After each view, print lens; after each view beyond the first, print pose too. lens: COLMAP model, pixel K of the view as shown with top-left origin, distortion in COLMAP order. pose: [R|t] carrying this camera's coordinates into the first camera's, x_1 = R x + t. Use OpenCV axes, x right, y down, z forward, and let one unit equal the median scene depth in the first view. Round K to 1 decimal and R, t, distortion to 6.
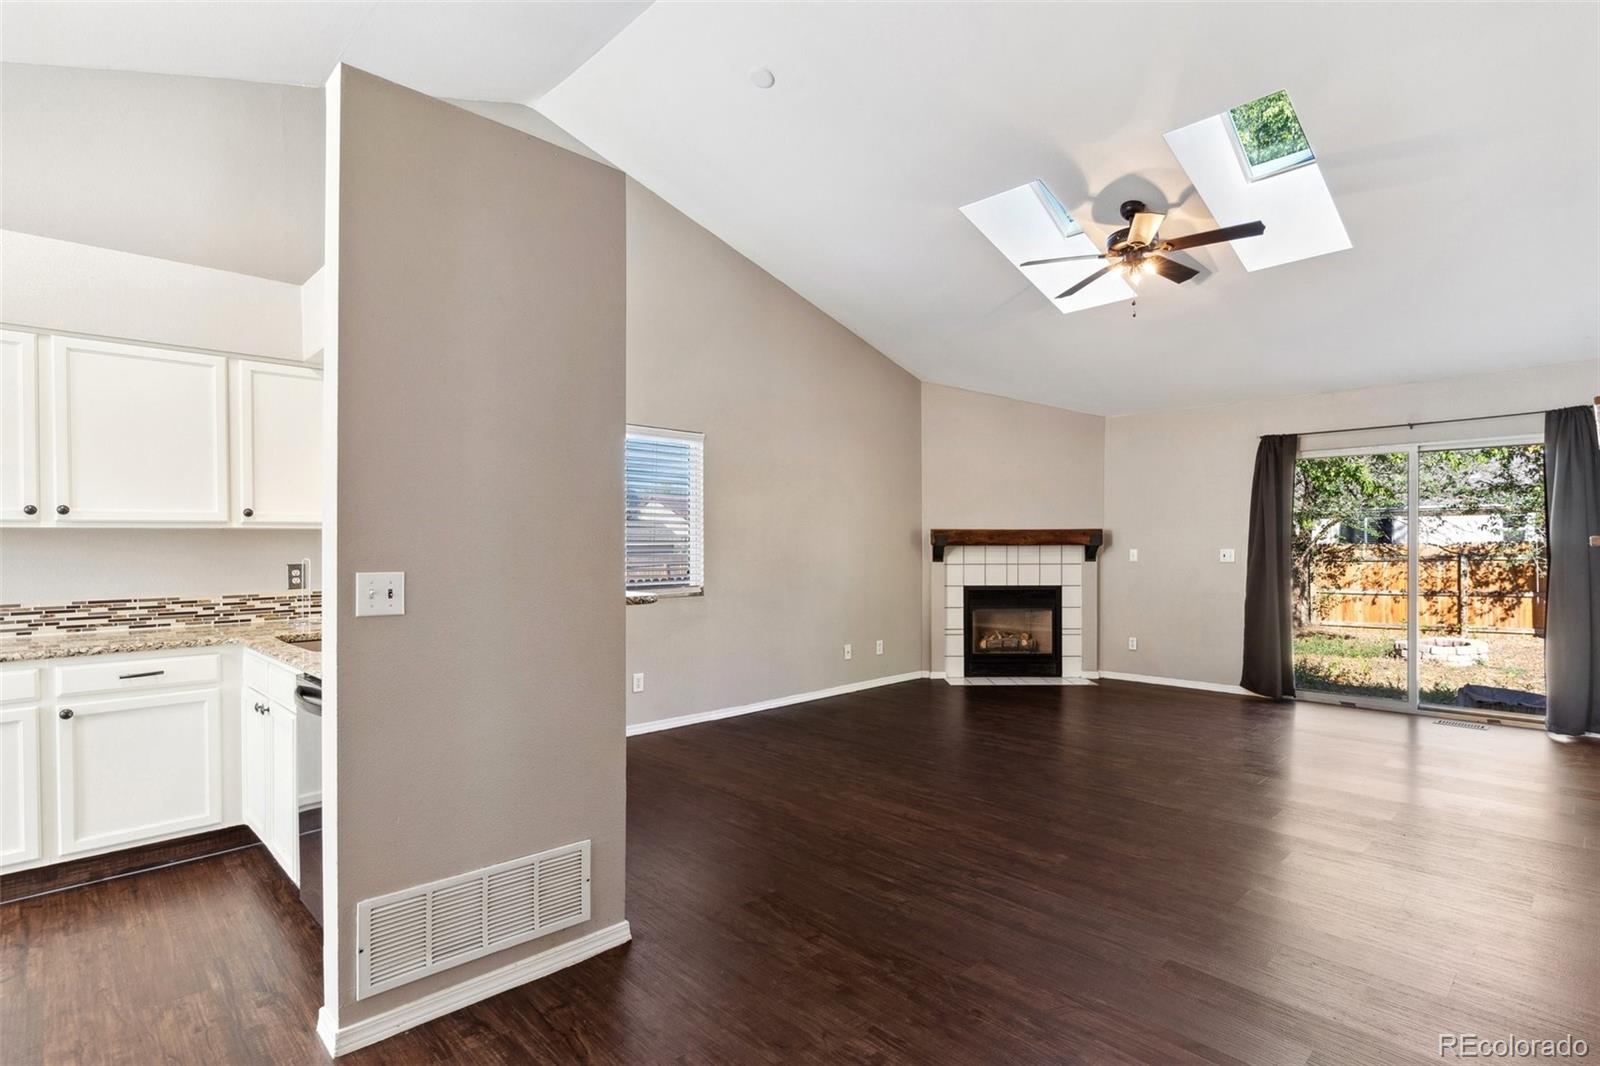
lens RADIAL K [[792.4, 0, 799.1], [0, 792.4, 546.8], [0, 0, 1]] dist [0.011297, -0.001950]
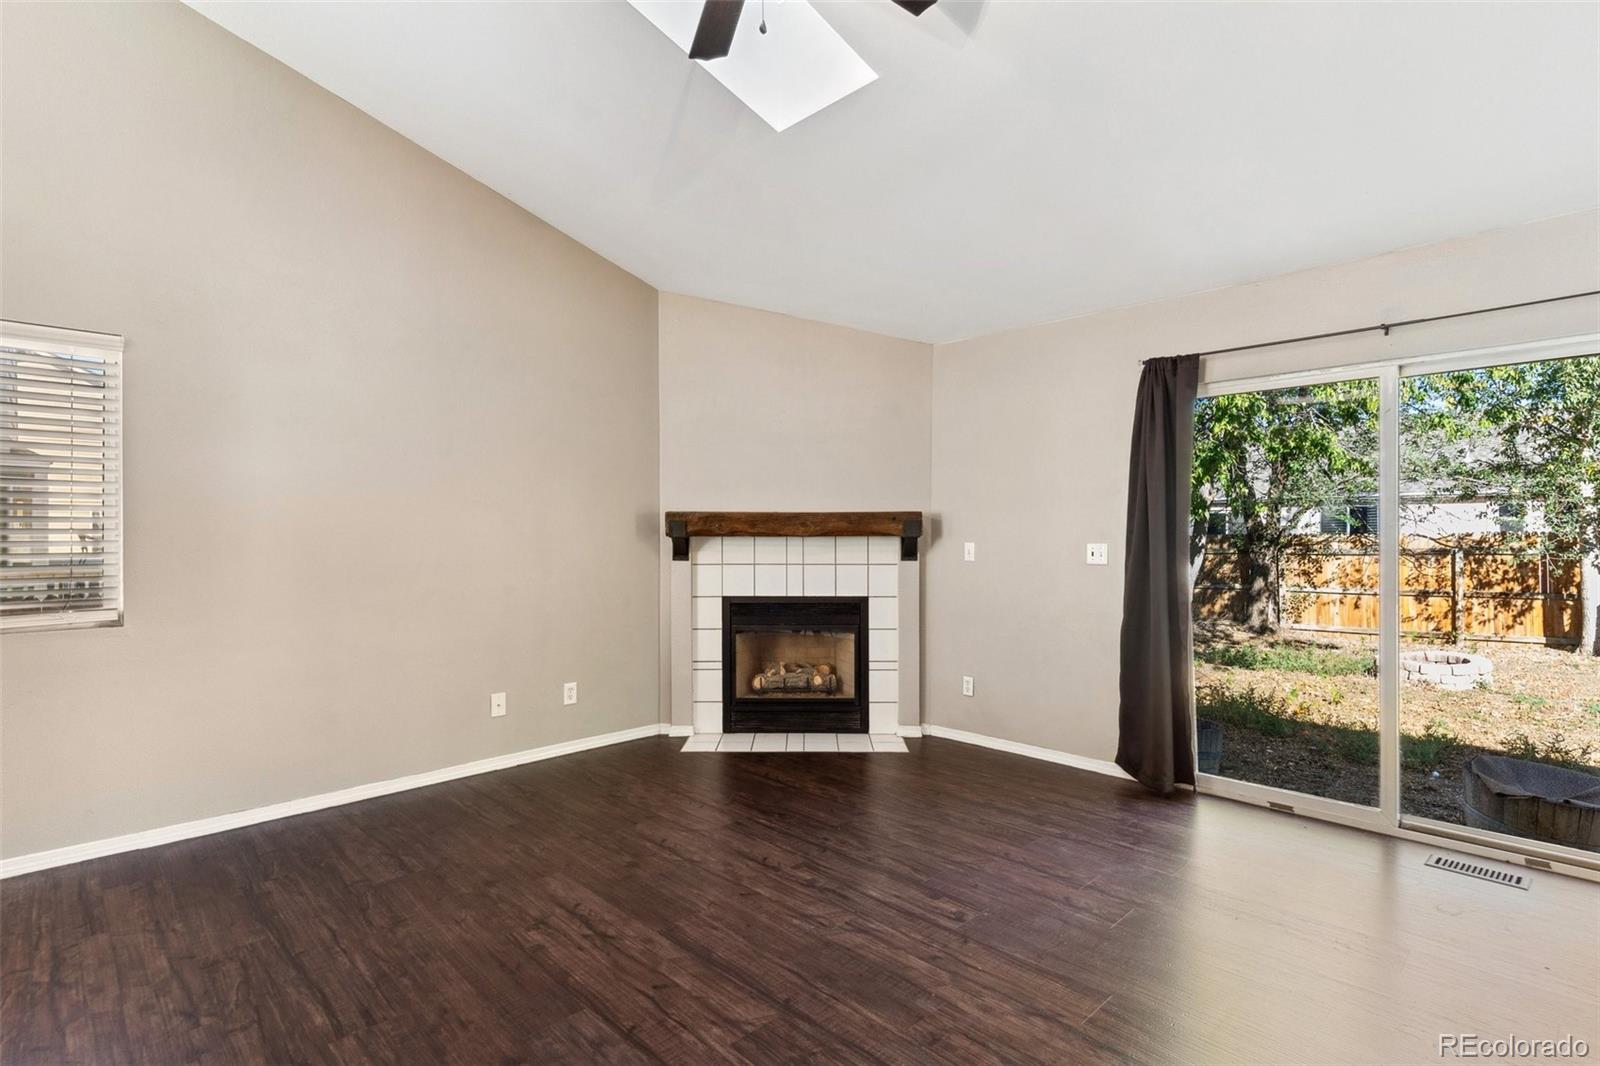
lens RADIAL K [[779.8, 0, 791.3], [0, 779.8, 532.6], [0, 0, 1]] dist [0.009975, -0.001812]
pose [[0.999983, 0.002540, -0.005222, 0.294949], [-0.002559, 0.999990, -0.003663, -0.002734], [0.005213, 0.003676, 0.999980, 0.373613]]
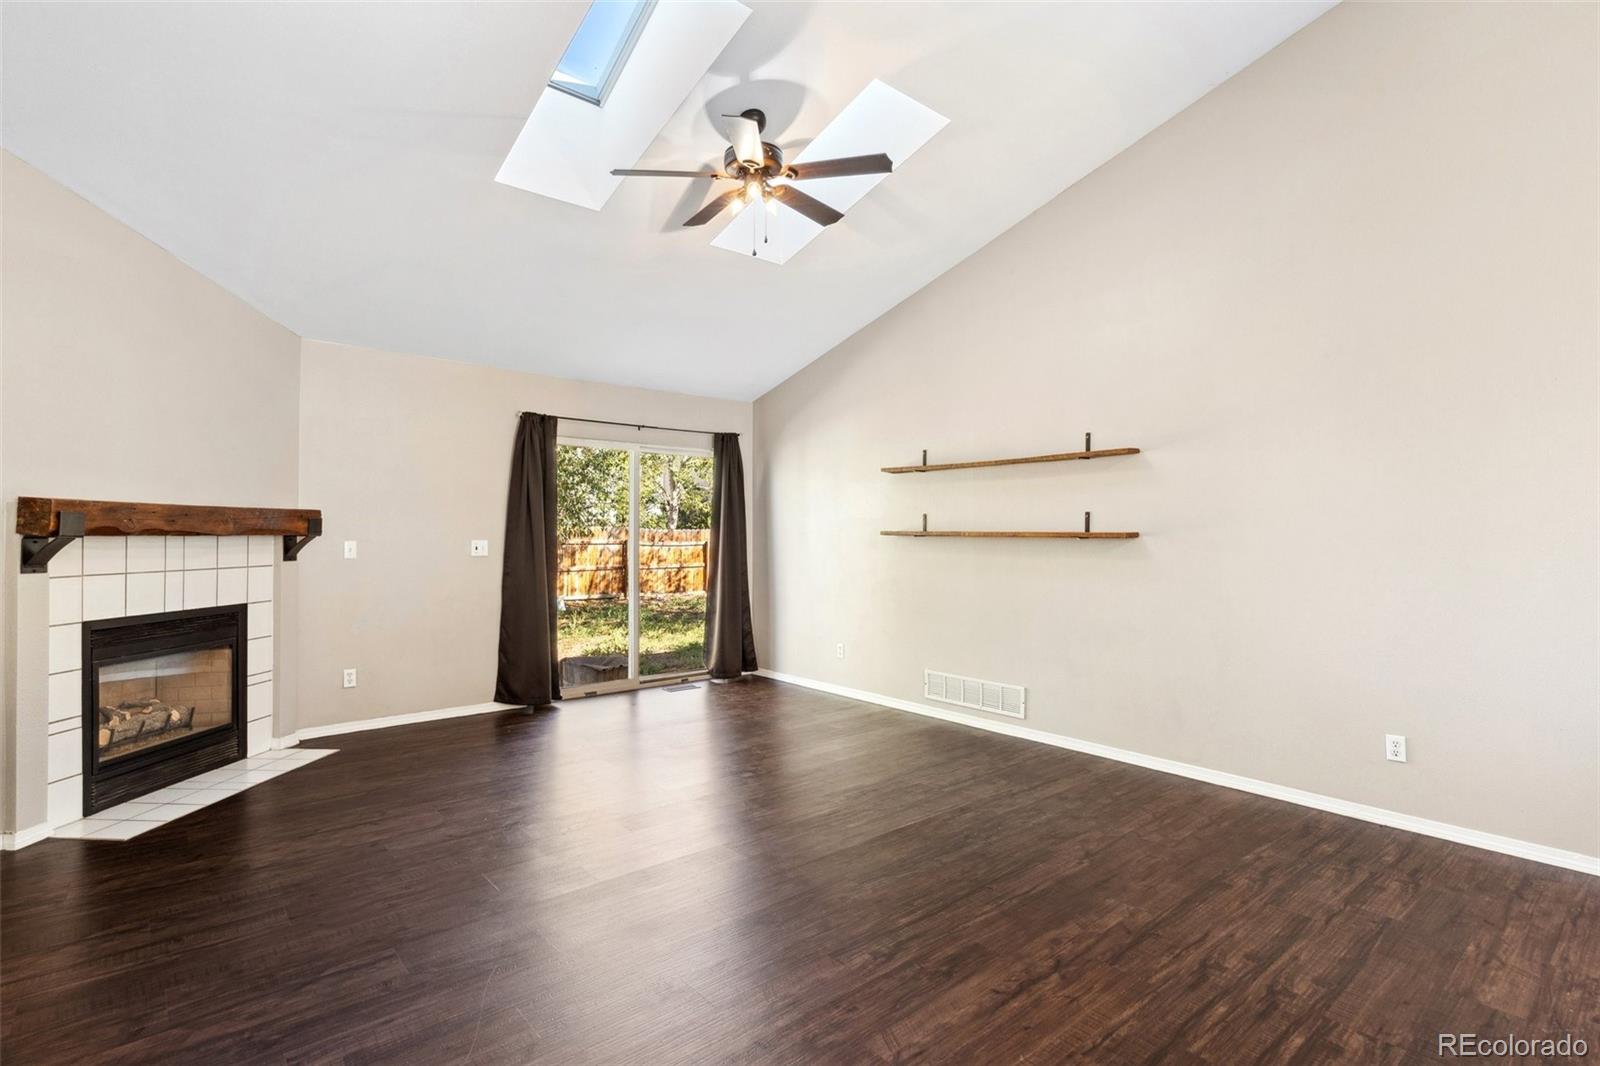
lens RADIAL K [[779.8, 0, 806.0], [0, 779.8, 535.6], [0, 0, 1]] dist [0.009975, -0.001812]
pose [[0.057075, 0.000198, 0.998370, -0.249228], [-0.001001, 0.999999, -0.000141, -0.001816], [-0.998369, -0.000991, 0.057075, 0.603456]]
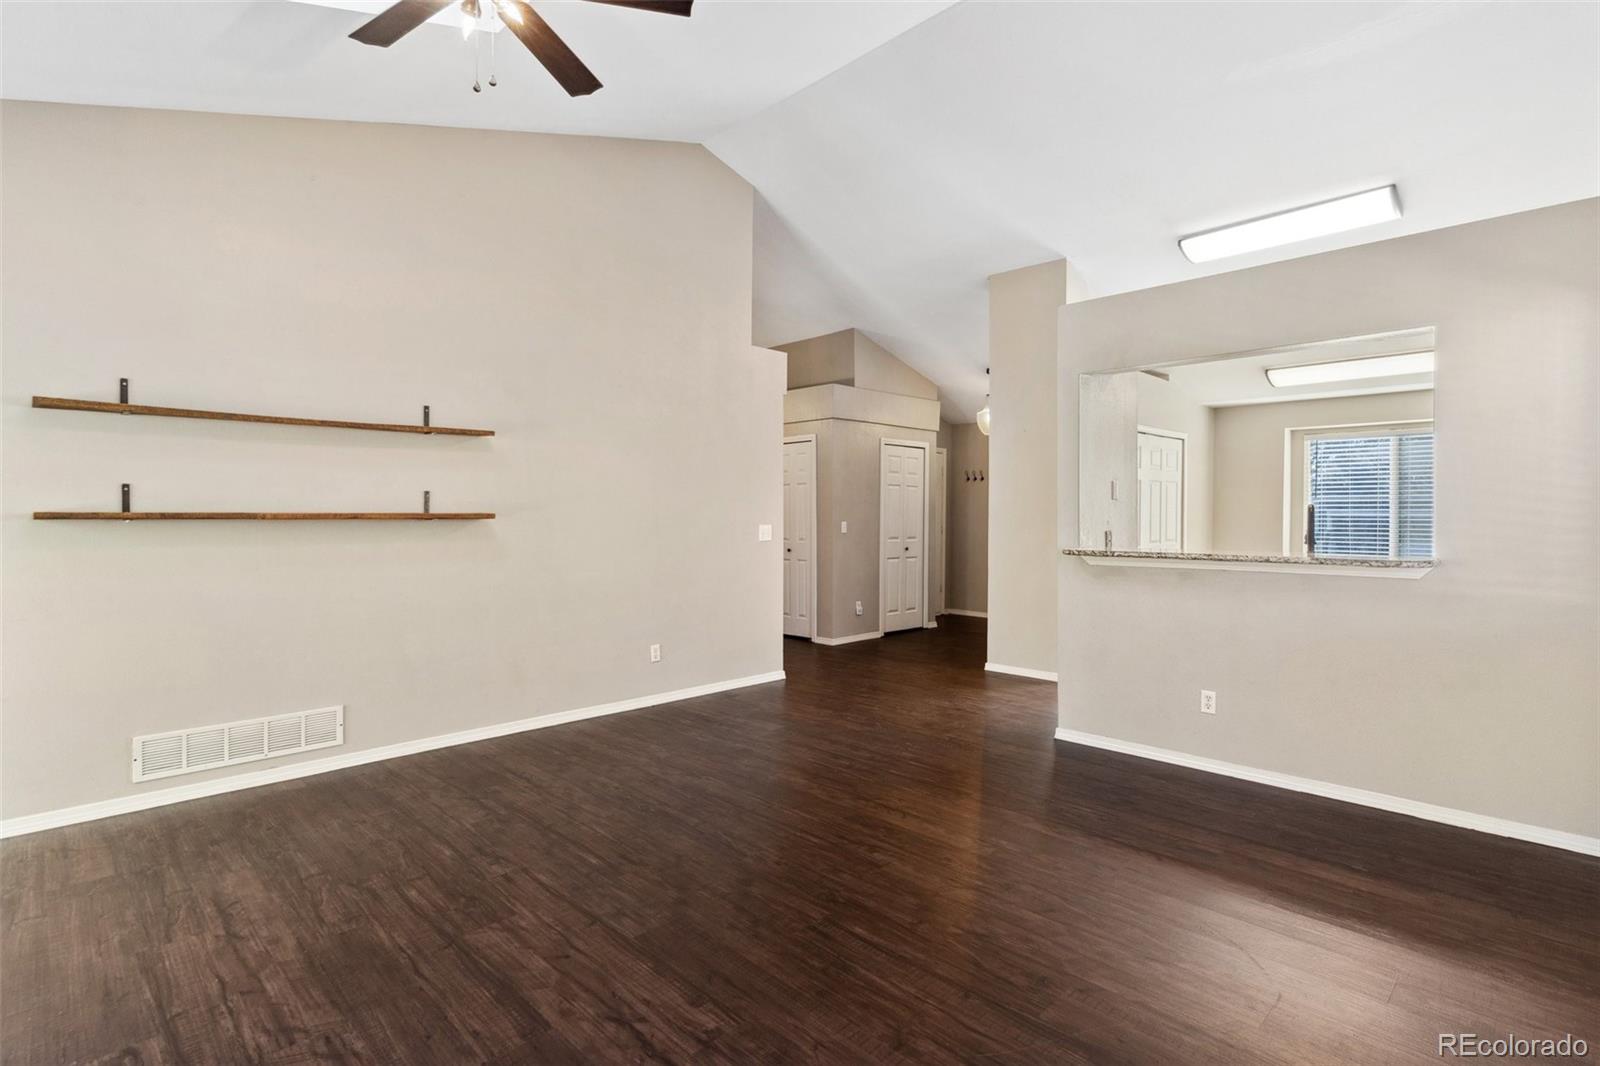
lens RADIAL K [[779.8, 0, 794.2], [0, 779.8, 542.3], [0, 0, 1]] dist [0.009975, -0.001812]
pose [[-0.999953, 0.005068, -0.008297, 0.143952], [0.004730, 0.999180, 0.040200, -0.005591], [0.008494, 0.040159, -0.999157, 1.018401]]
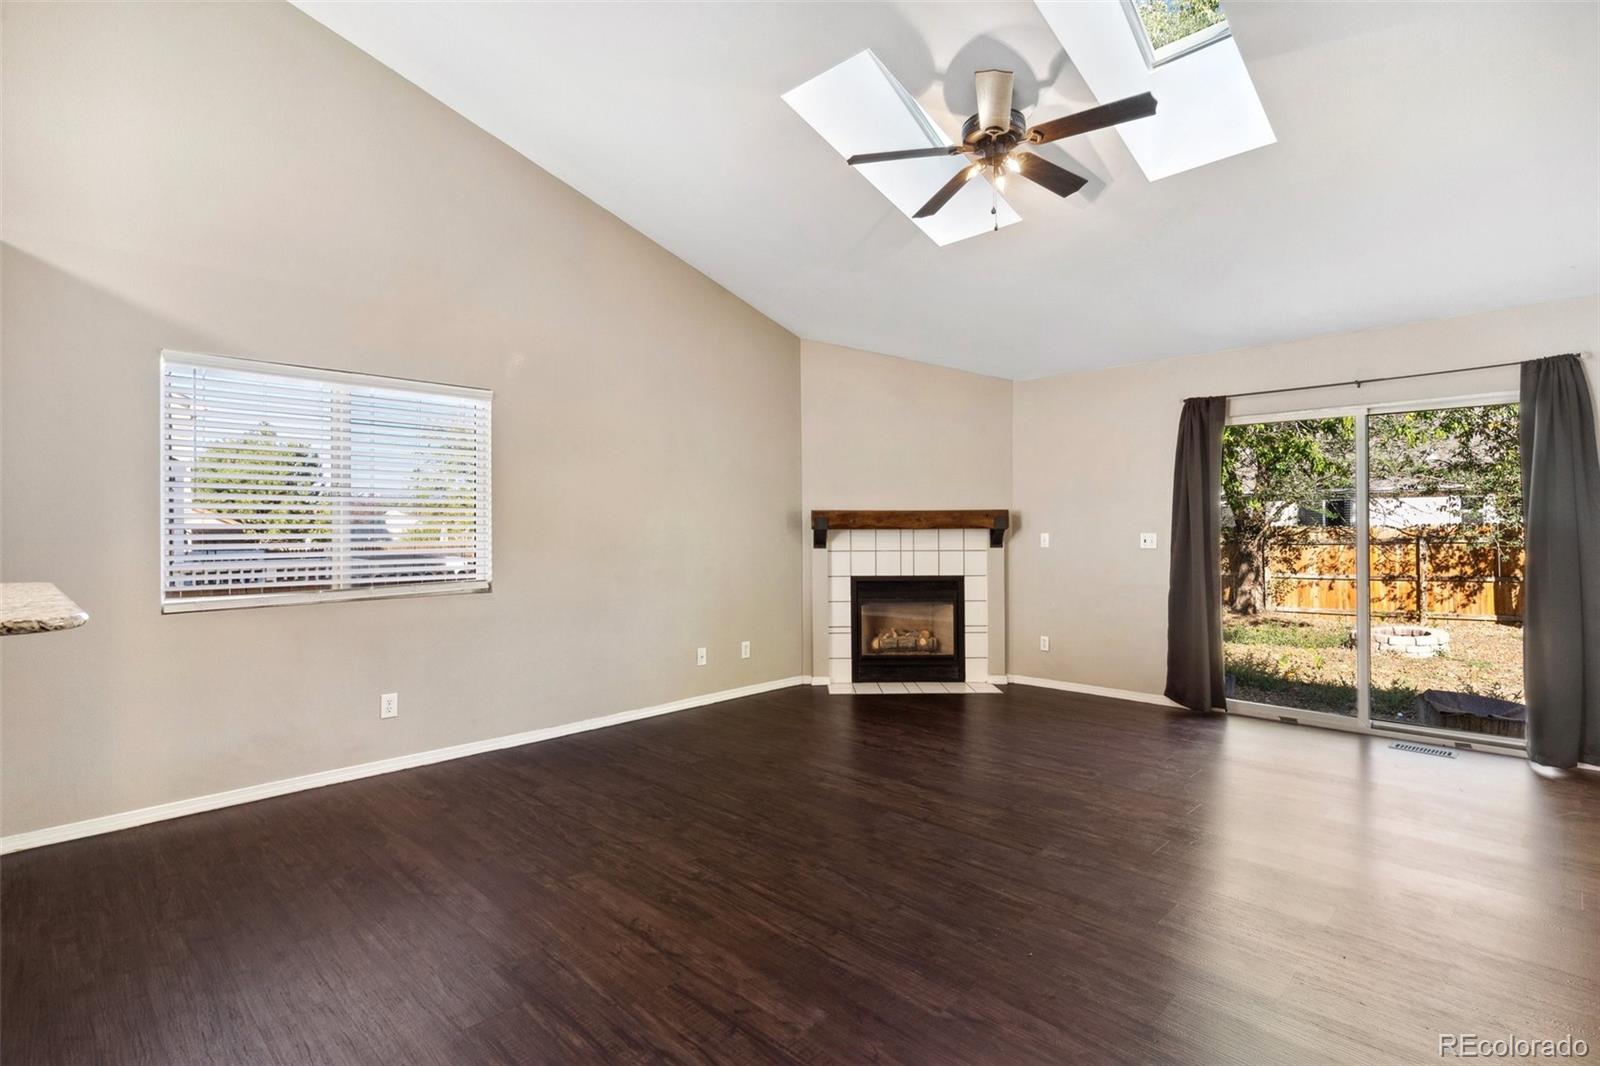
lens RADIAL K [[779.8, 0, 790.8], [0, 779.8, 519.4], [0, 0, 1]] dist [0.009975, -0.001812]
pose [[0.999854, -0.001415, 0.017039, 0.140705], [0.001639, 0.999912, -0.013163, -0.001150], [-0.017019, 0.013189, 0.999768, 0.170164]]
